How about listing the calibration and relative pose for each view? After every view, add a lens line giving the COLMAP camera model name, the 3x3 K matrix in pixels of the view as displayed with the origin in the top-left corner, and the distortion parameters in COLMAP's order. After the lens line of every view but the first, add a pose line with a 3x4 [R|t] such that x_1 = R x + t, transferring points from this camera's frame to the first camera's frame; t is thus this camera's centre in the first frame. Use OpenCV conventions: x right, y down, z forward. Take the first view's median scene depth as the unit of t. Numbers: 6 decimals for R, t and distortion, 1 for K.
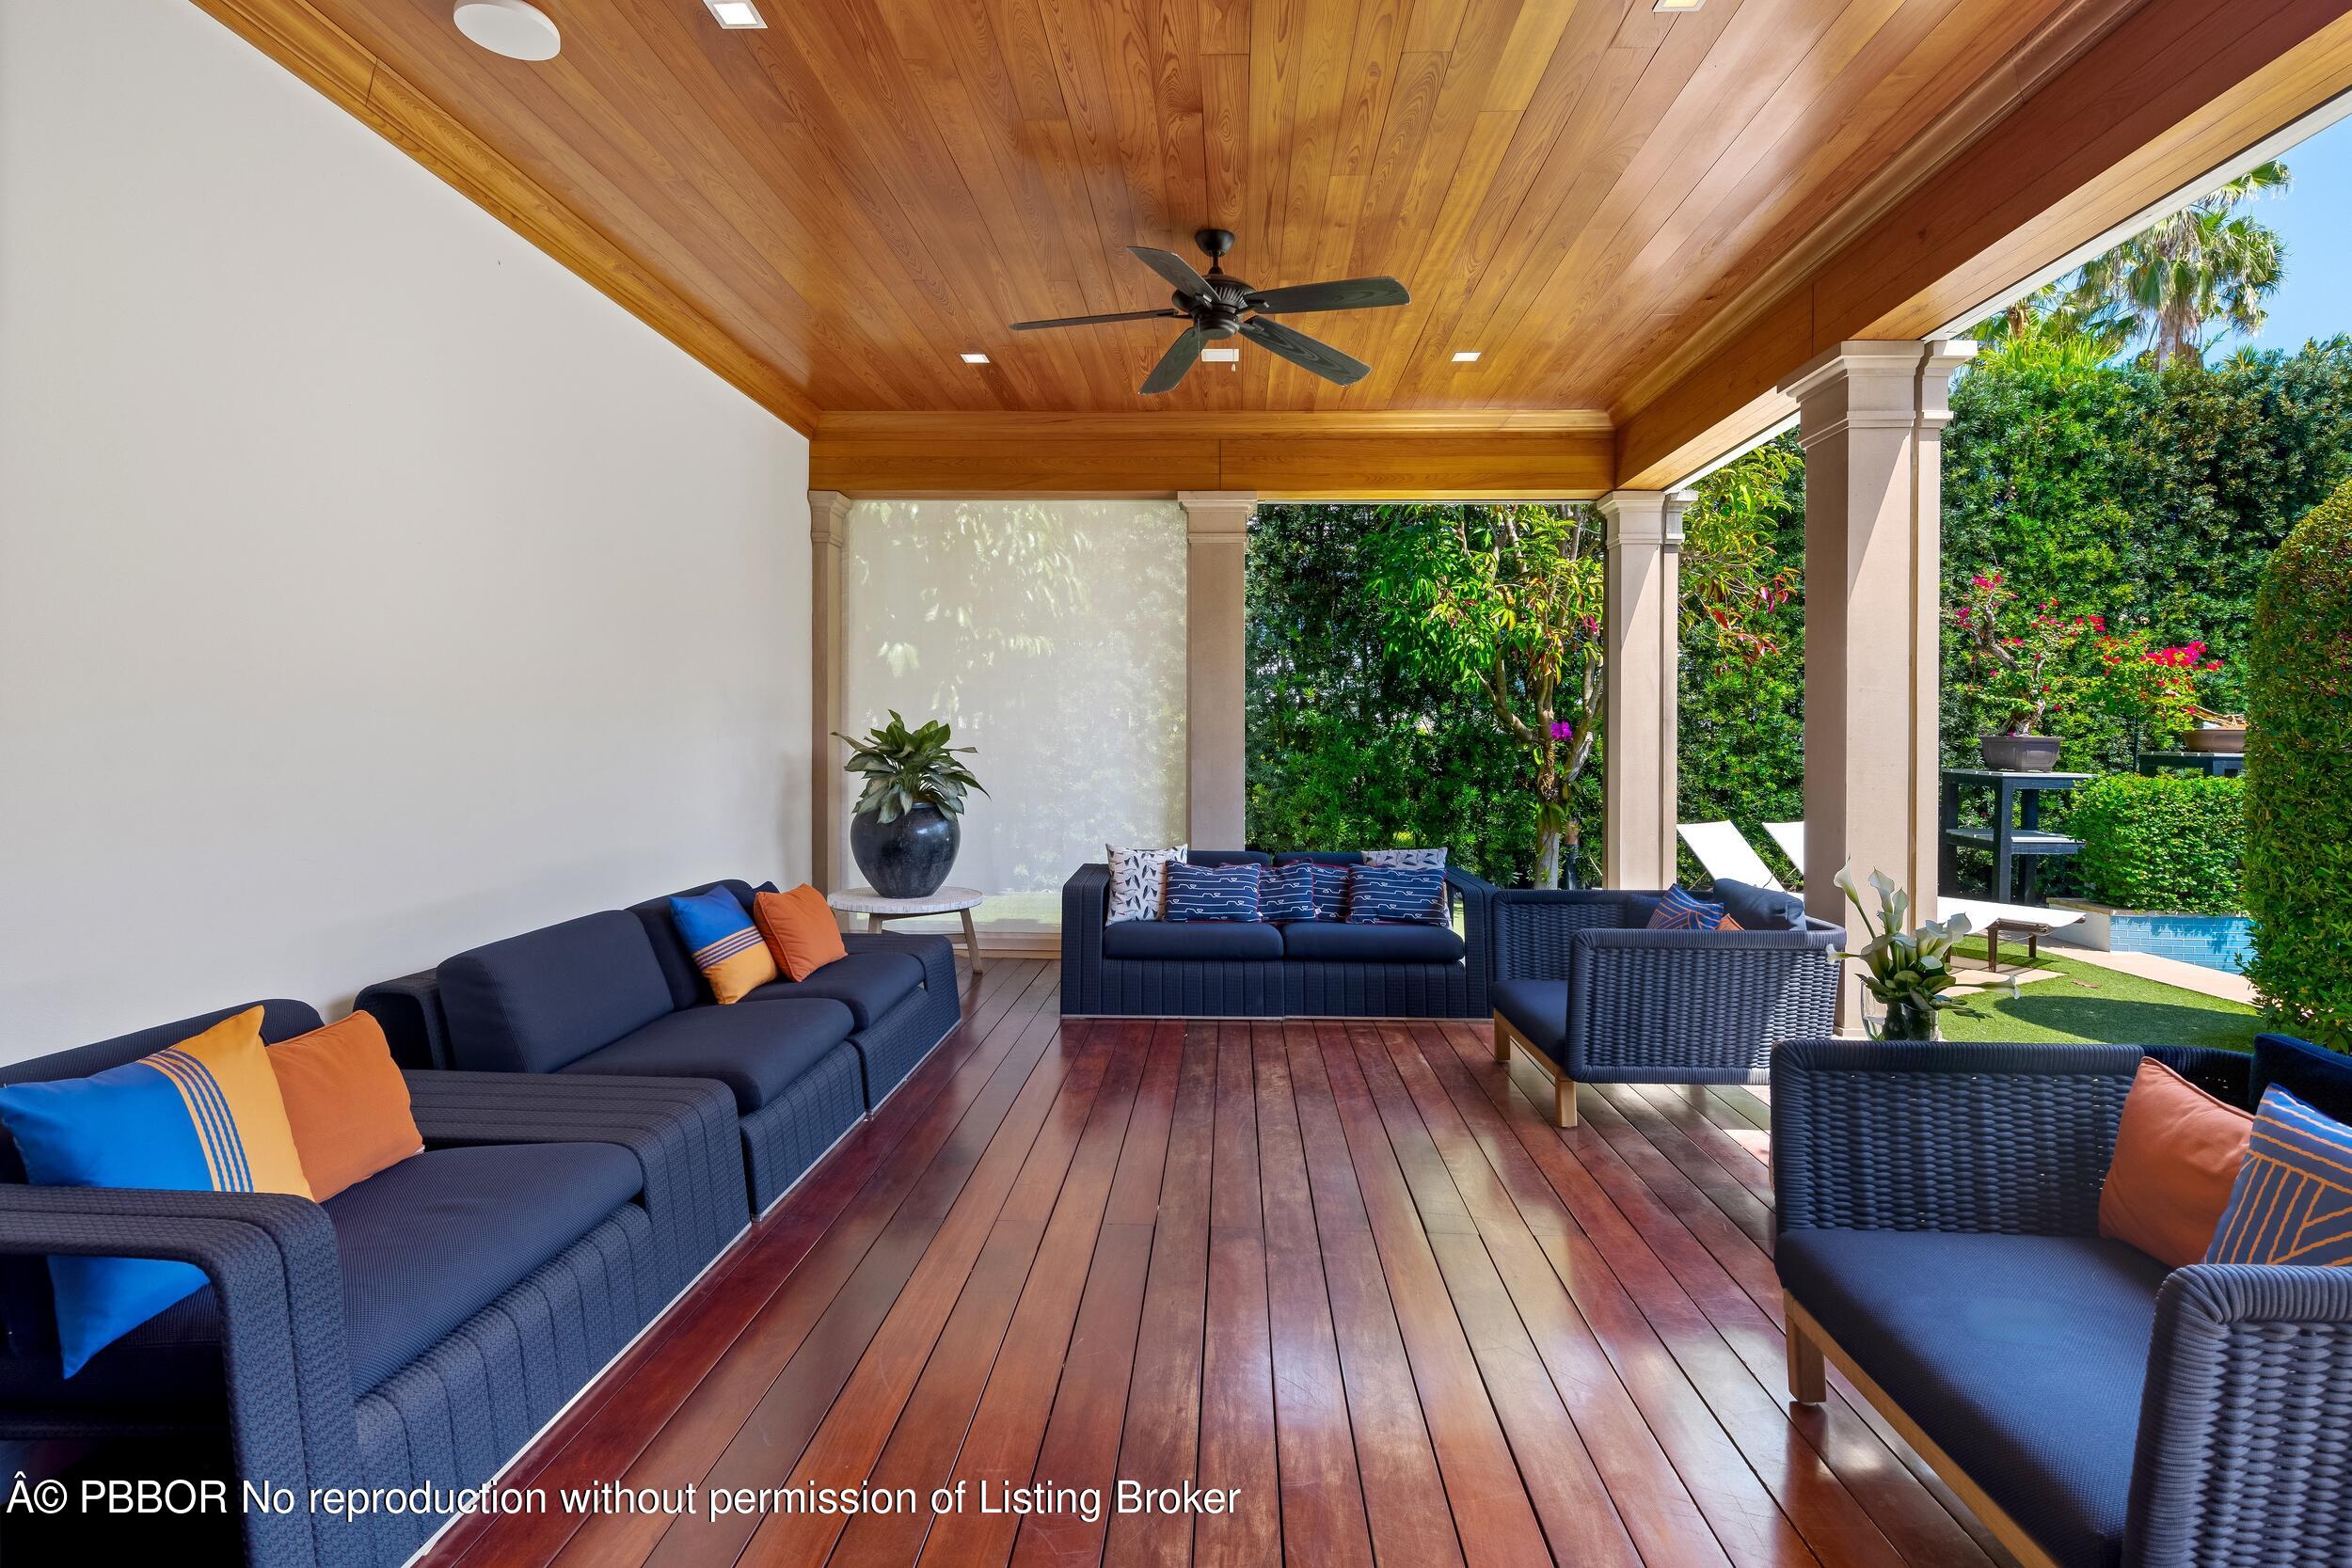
lens RADIAL K [[1163.0, 0, 1183.9], [0, 1163.0, 739.5], [0, 0, 1]] dist [0.002572, -0.009130]
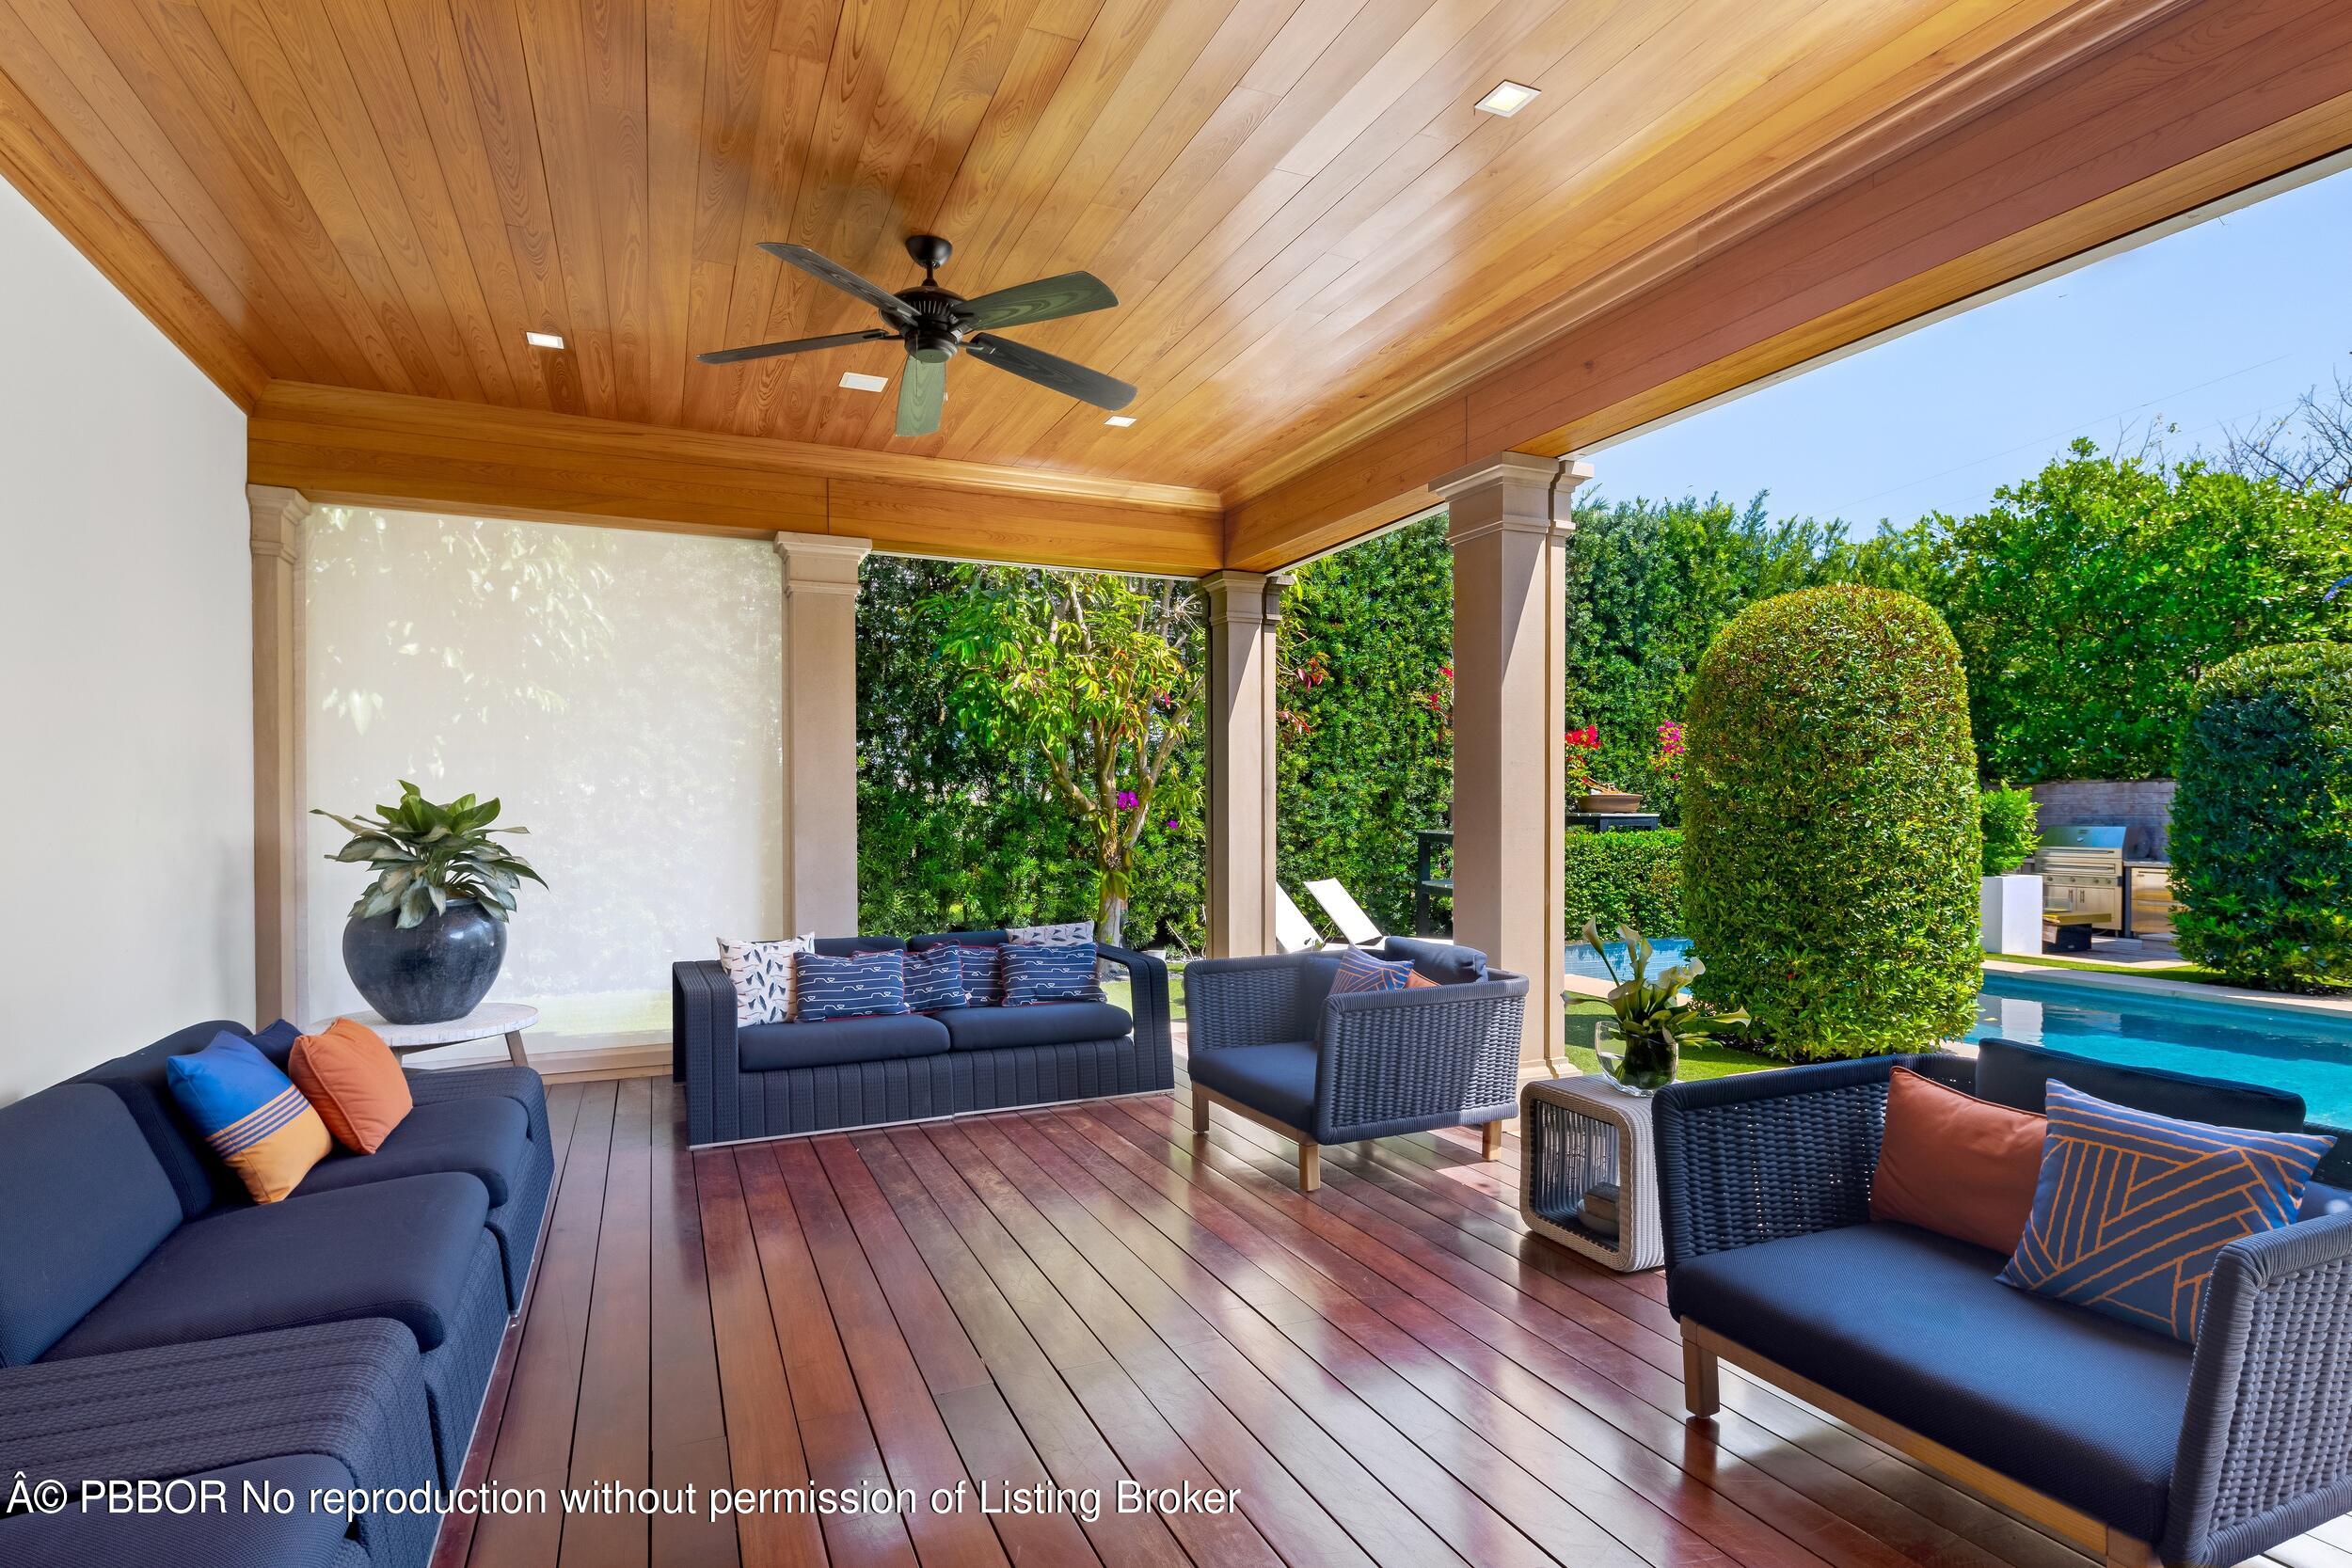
lens RADIAL K [[1163.9, 0, 1184.3], [0, 1163.9, 813.5], [0, 0, 1]] dist [-0.003554, -0.000852]
pose [[0.896631, -0.012899, 0.442590, -0.127989], [0.011129, 0.999916, 0.006597, -0.002727], [-0.442638, -0.000989, 0.896700, 0.080249]]
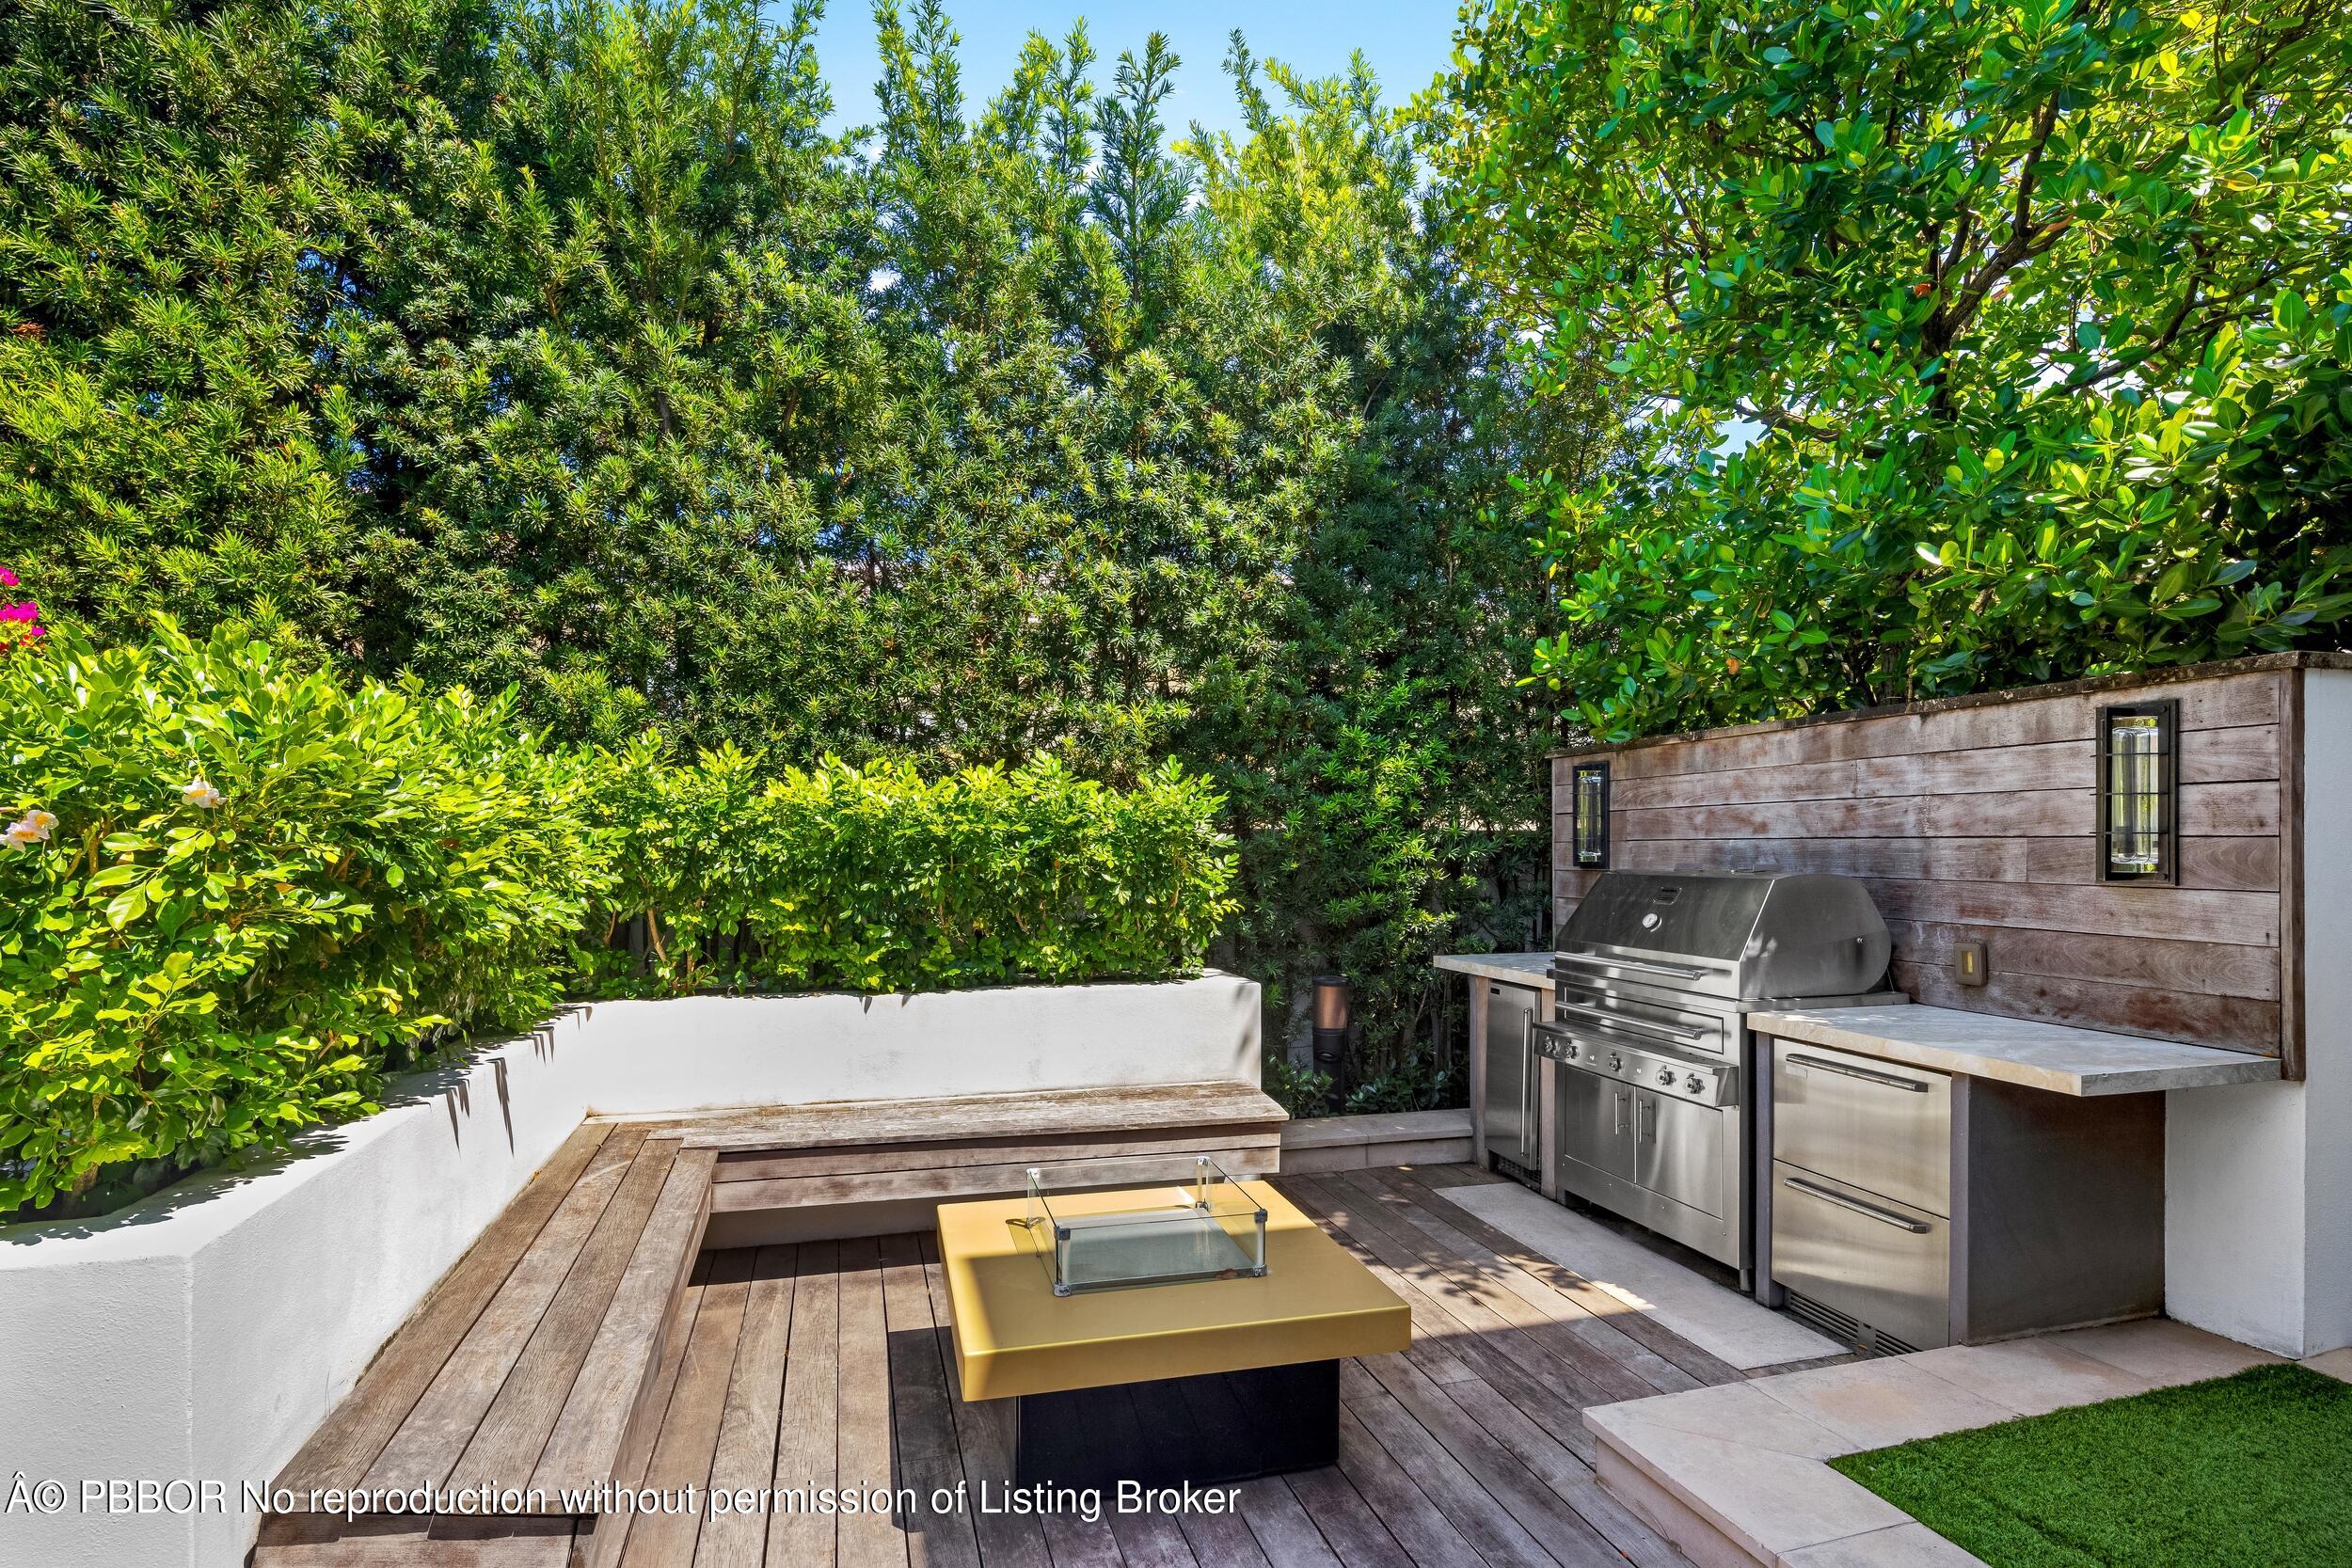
lens RADIAL K [[1132.4, 0, 1176.5], [0, 1132.4, 832.8], [0, 0, 1]] dist [0.000606, -0.000546]
pose [[0.946954, -0.005436, 0.321324, 2.042061], [0.008044, 0.999945, -0.006787, 0.033928], [-0.321269, 0.009012, 0.946945, 0.829117]]
